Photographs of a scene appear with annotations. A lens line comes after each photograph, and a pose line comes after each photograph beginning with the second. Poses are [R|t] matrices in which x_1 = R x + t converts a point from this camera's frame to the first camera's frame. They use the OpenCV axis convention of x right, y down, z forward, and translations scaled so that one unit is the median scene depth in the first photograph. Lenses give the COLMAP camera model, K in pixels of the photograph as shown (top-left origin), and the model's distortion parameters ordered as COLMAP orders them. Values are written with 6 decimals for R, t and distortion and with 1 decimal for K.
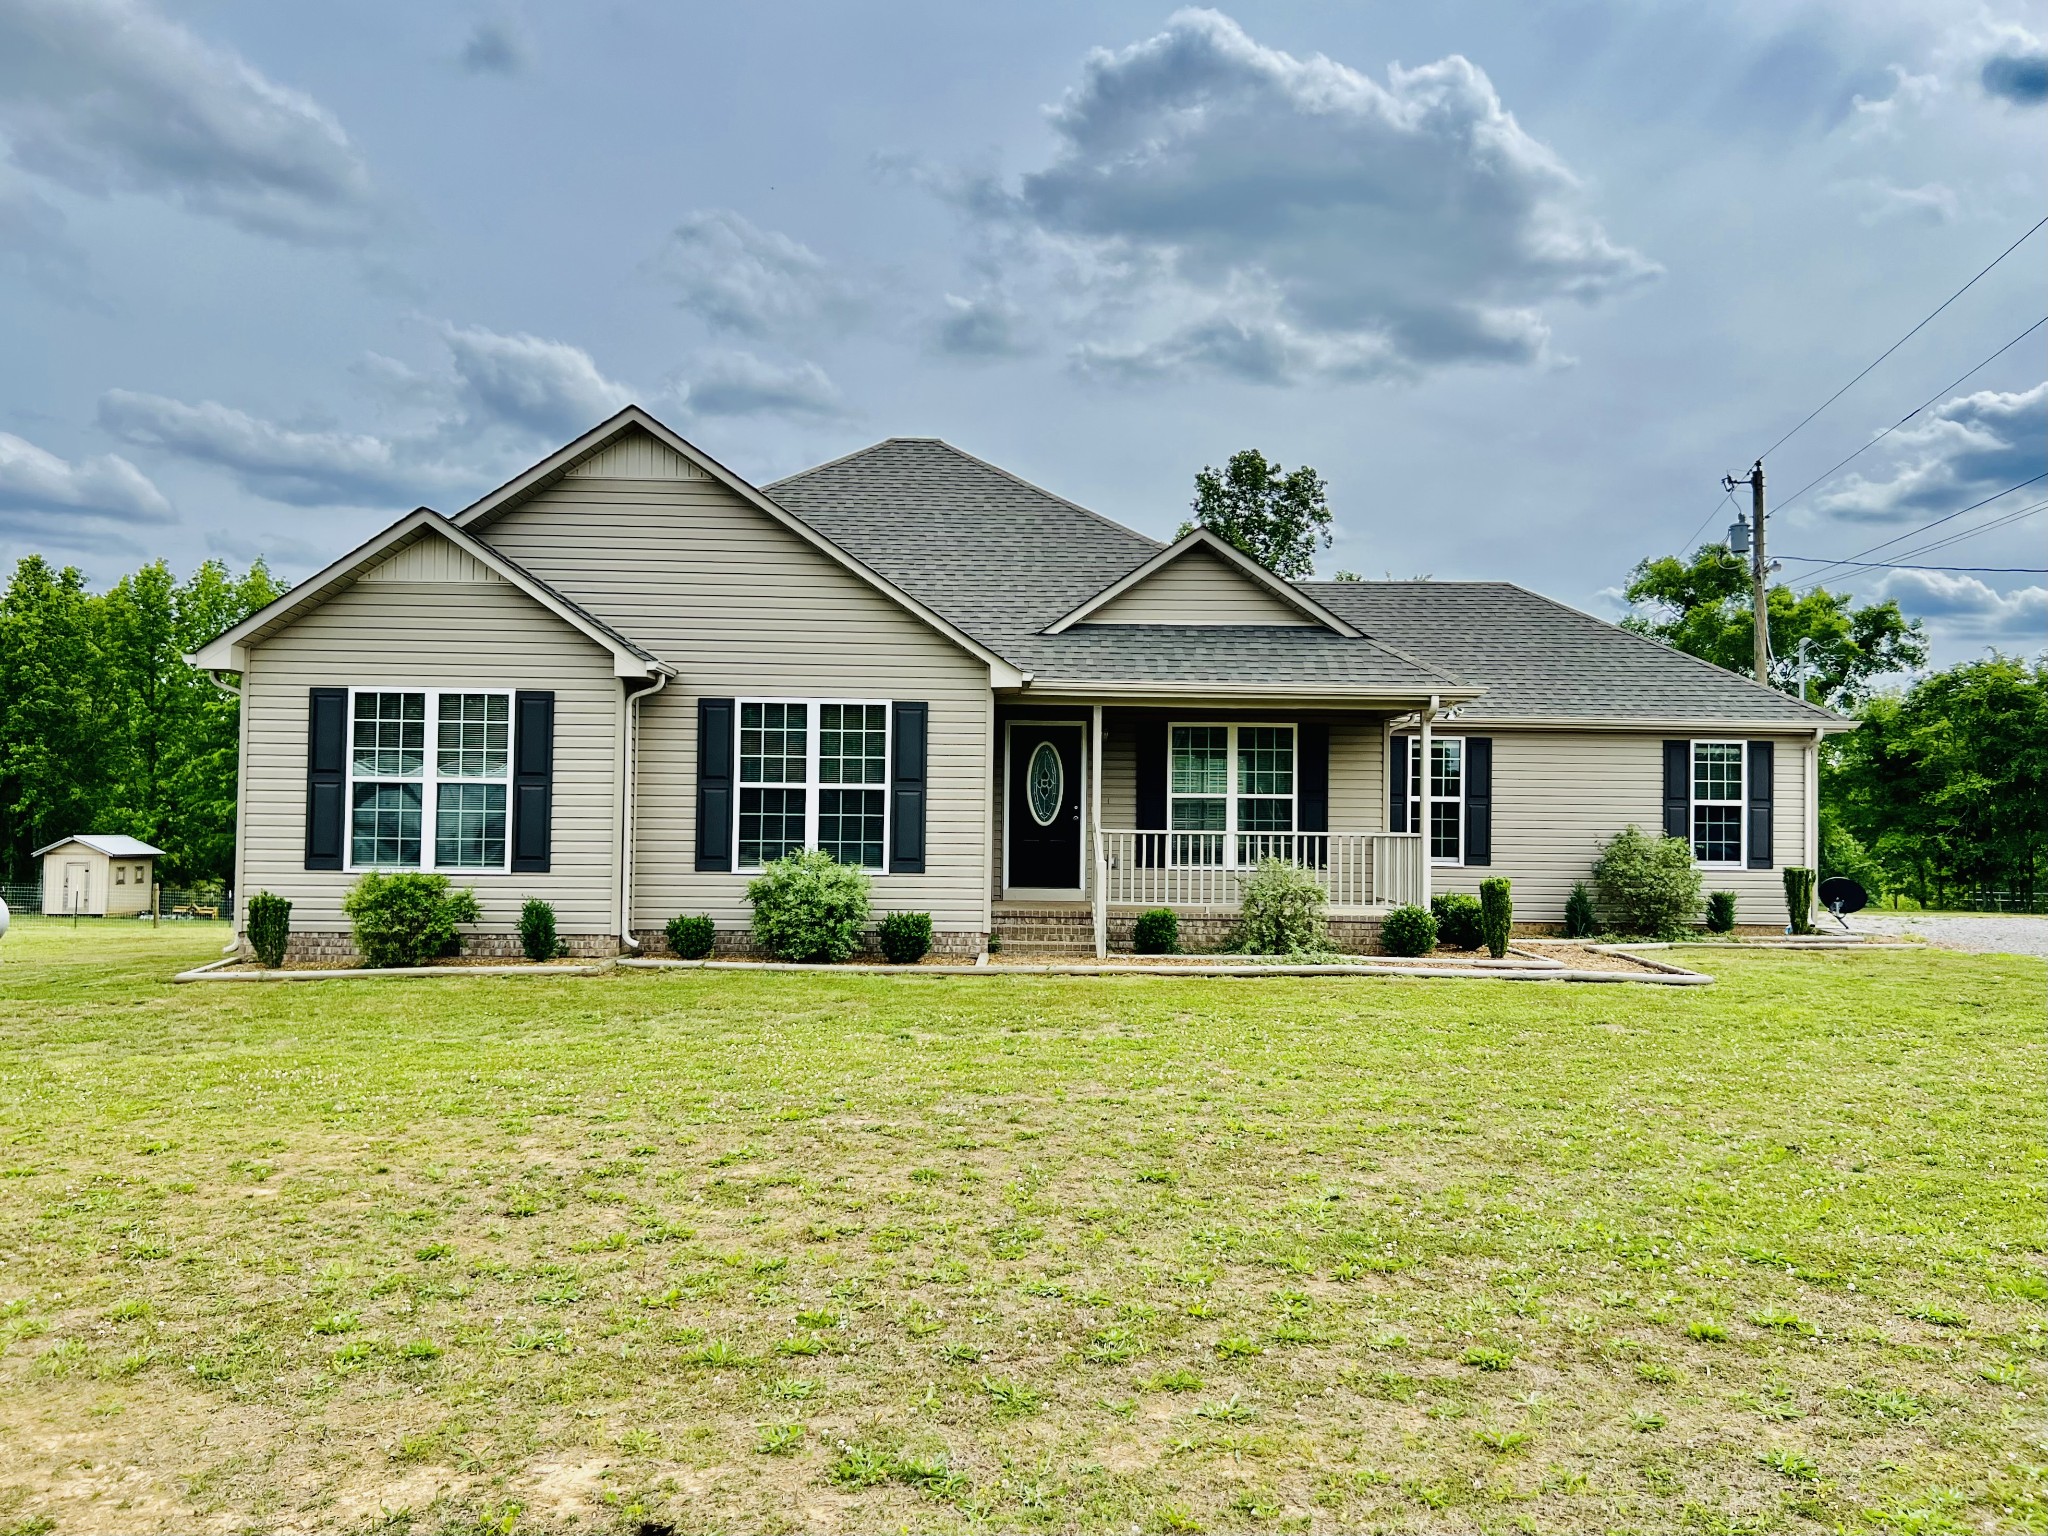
lens RADIAL K [[1547.0, 0, 1062.6], [0, 1547.0, 773.3], [0, 0, 1]] dist [0.061853, -0.088193]
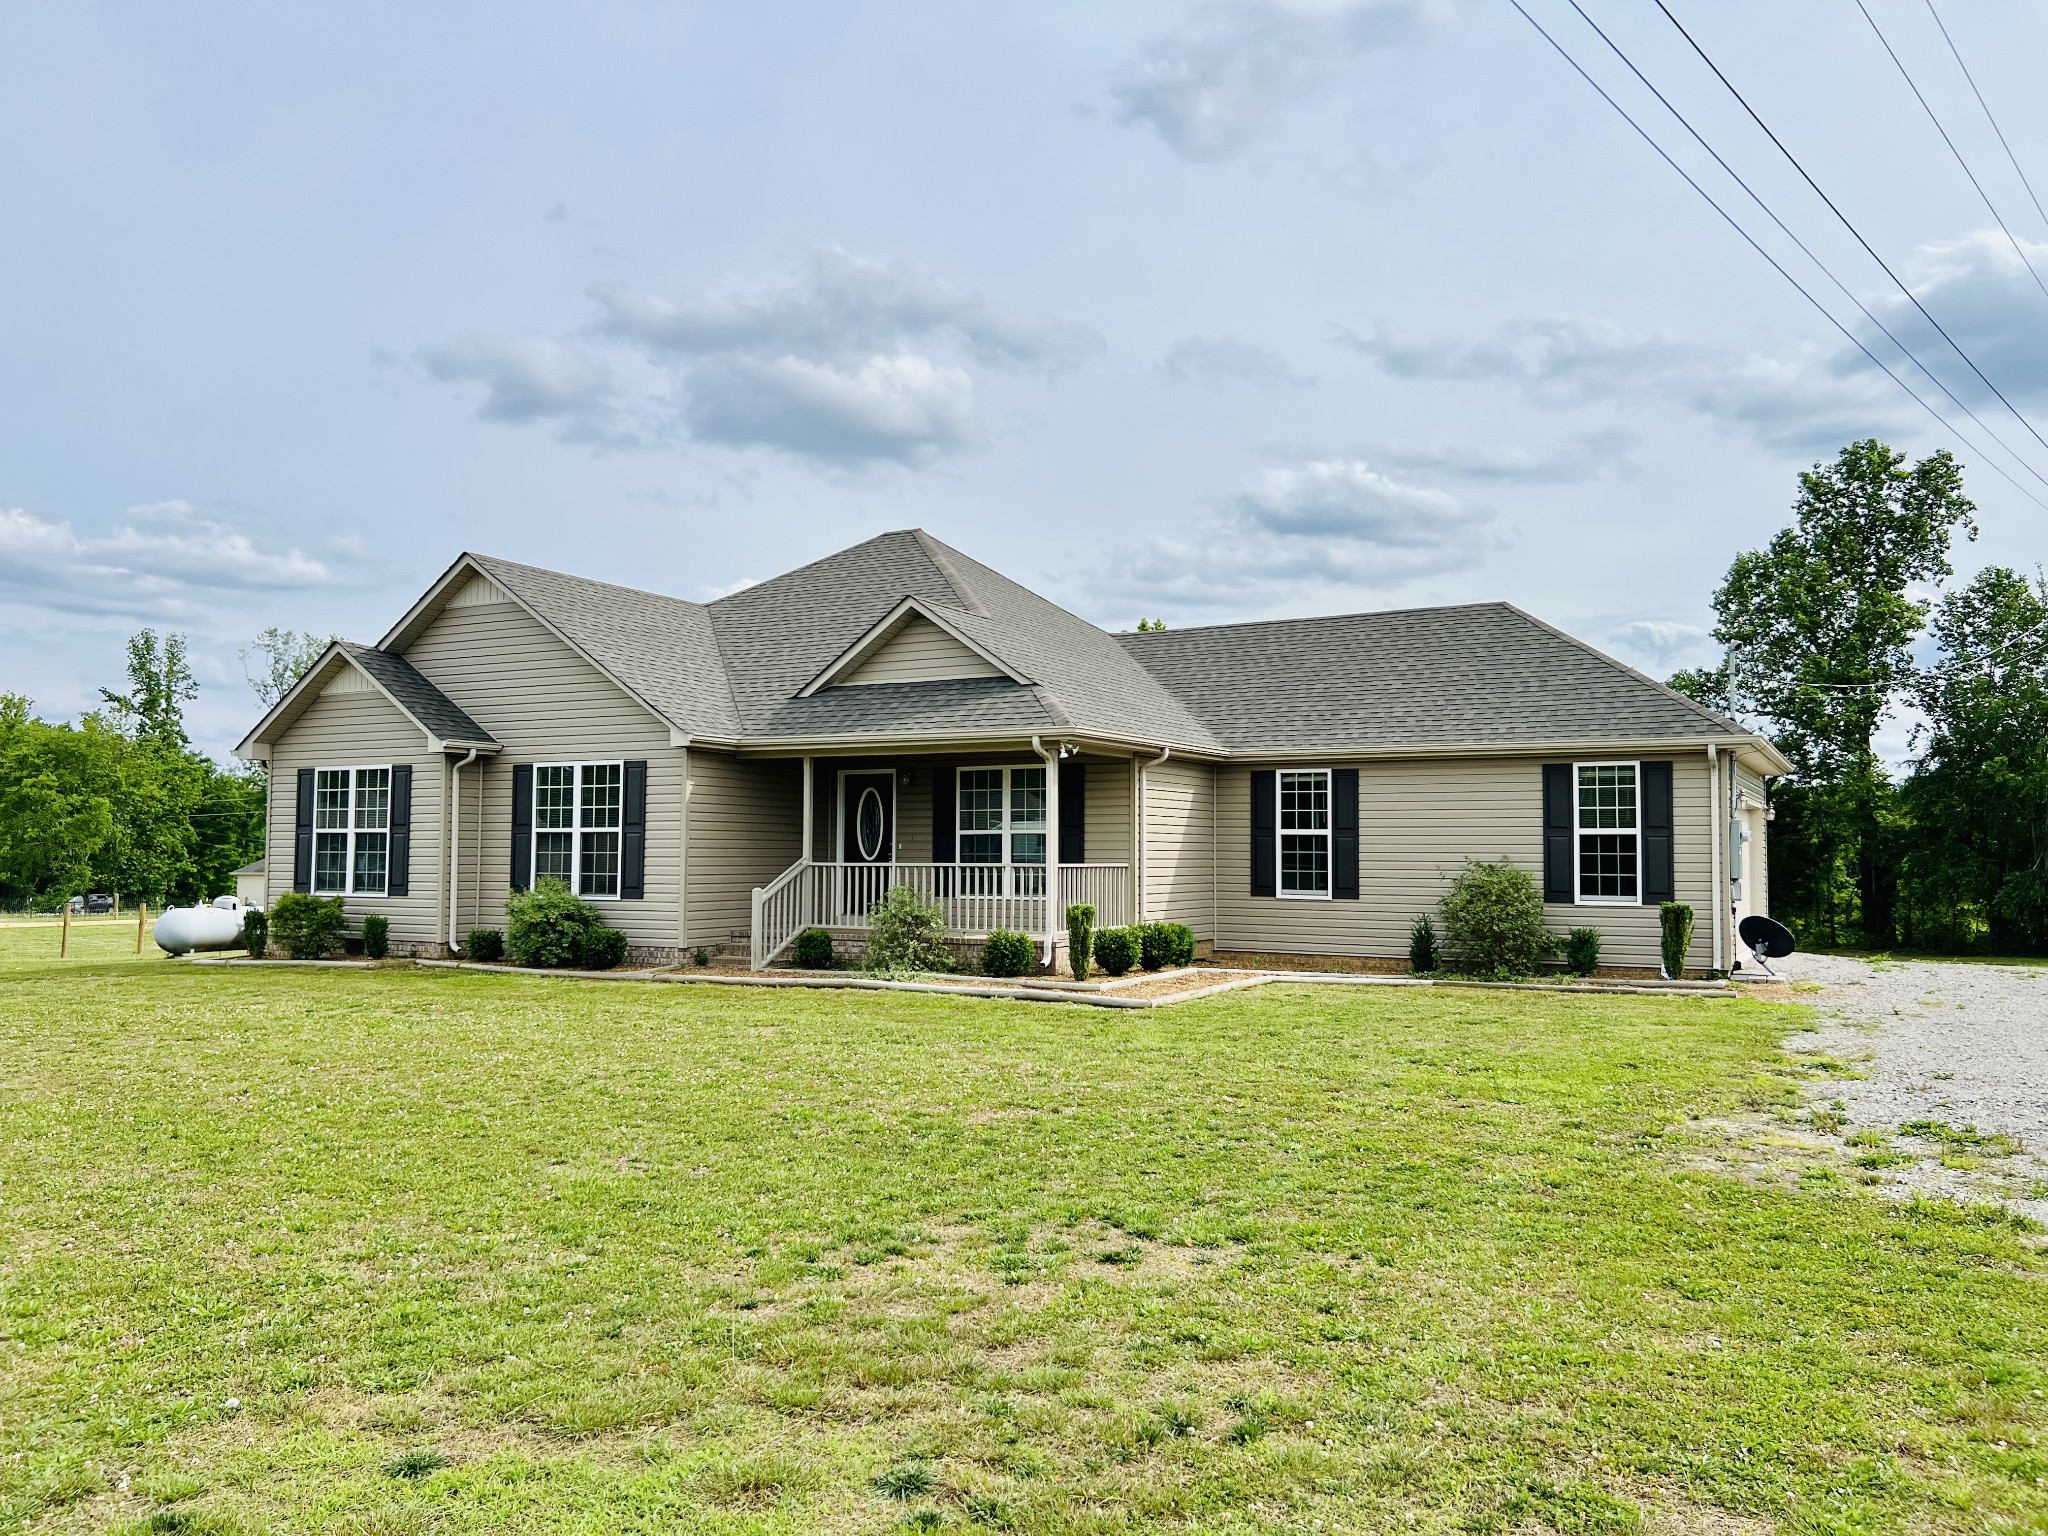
lens RADIAL K [[1547.0, 0, 1062.6], [0, 1547.0, 773.3], [0, 0, 1]] dist [0.061853, -0.088193]
pose [[0.868369, -0.035884, -0.494618, 0.690193], [0.020353, 0.999117, -0.036752, 0.014014], [0.495500, 0.021848, 0.868333, 0.066417]]
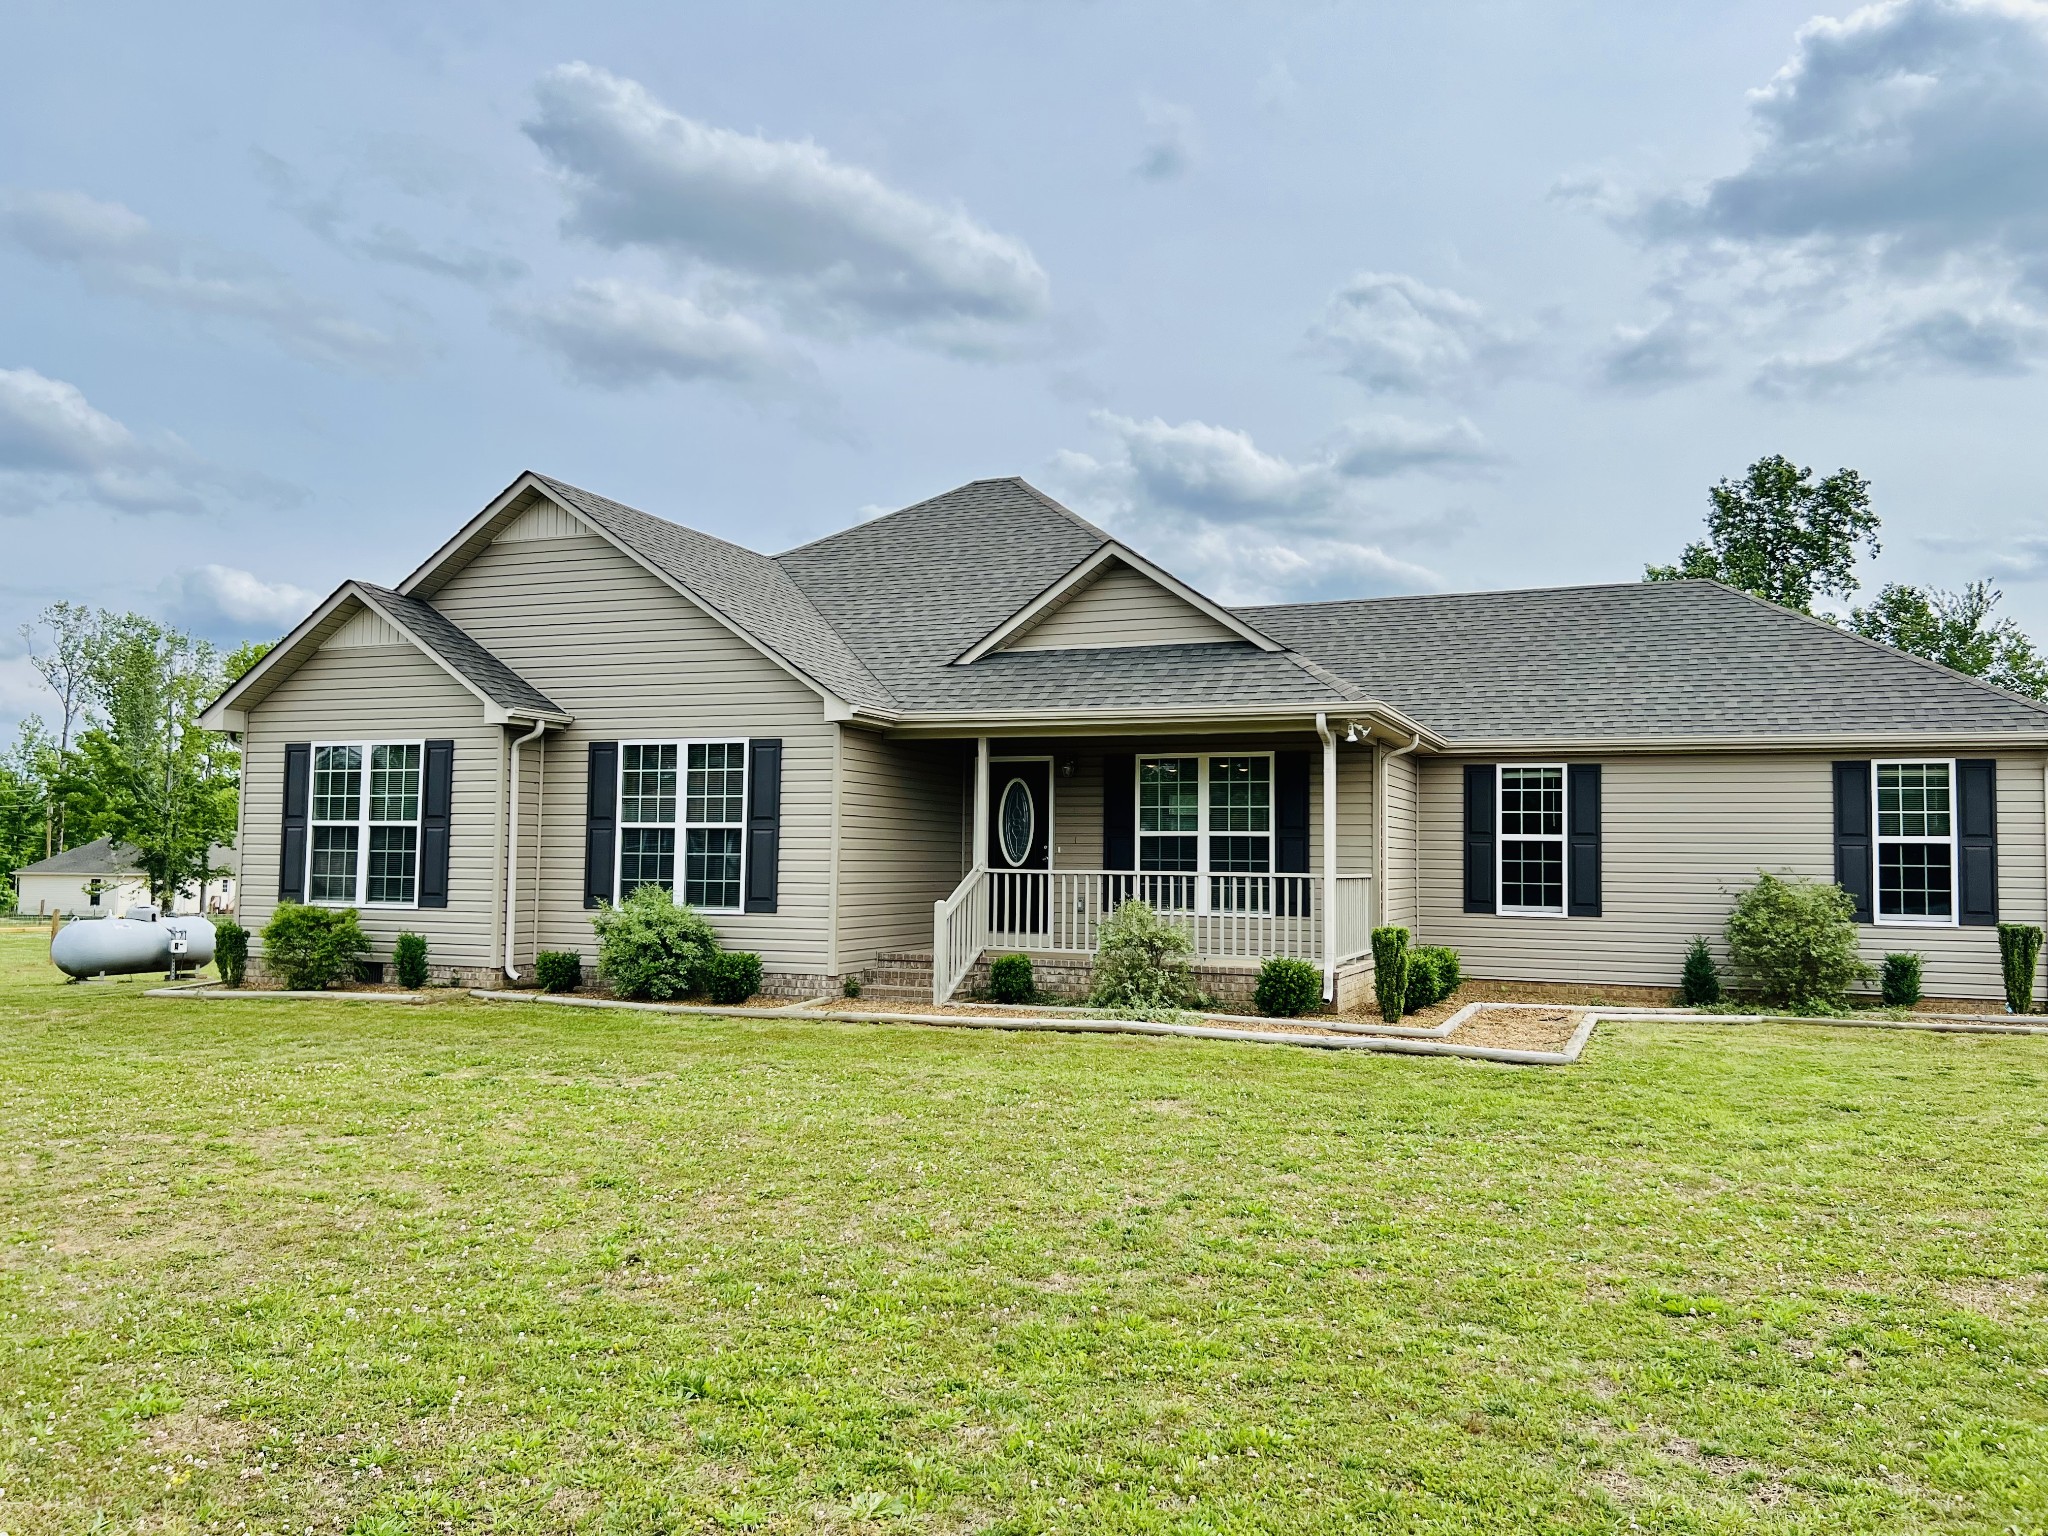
lens RADIAL K [[1547.0, 0, 1062.6], [0, 1547.0, 773.3], [0, 0, 1]] dist [0.061853, -0.088193]
pose [[0.921308, -0.024543, -0.388059, 0.386221], [0.010307, 0.999197, -0.038724, 0.013449], [0.388698, 0.031677, 0.920820, 0.135161]]
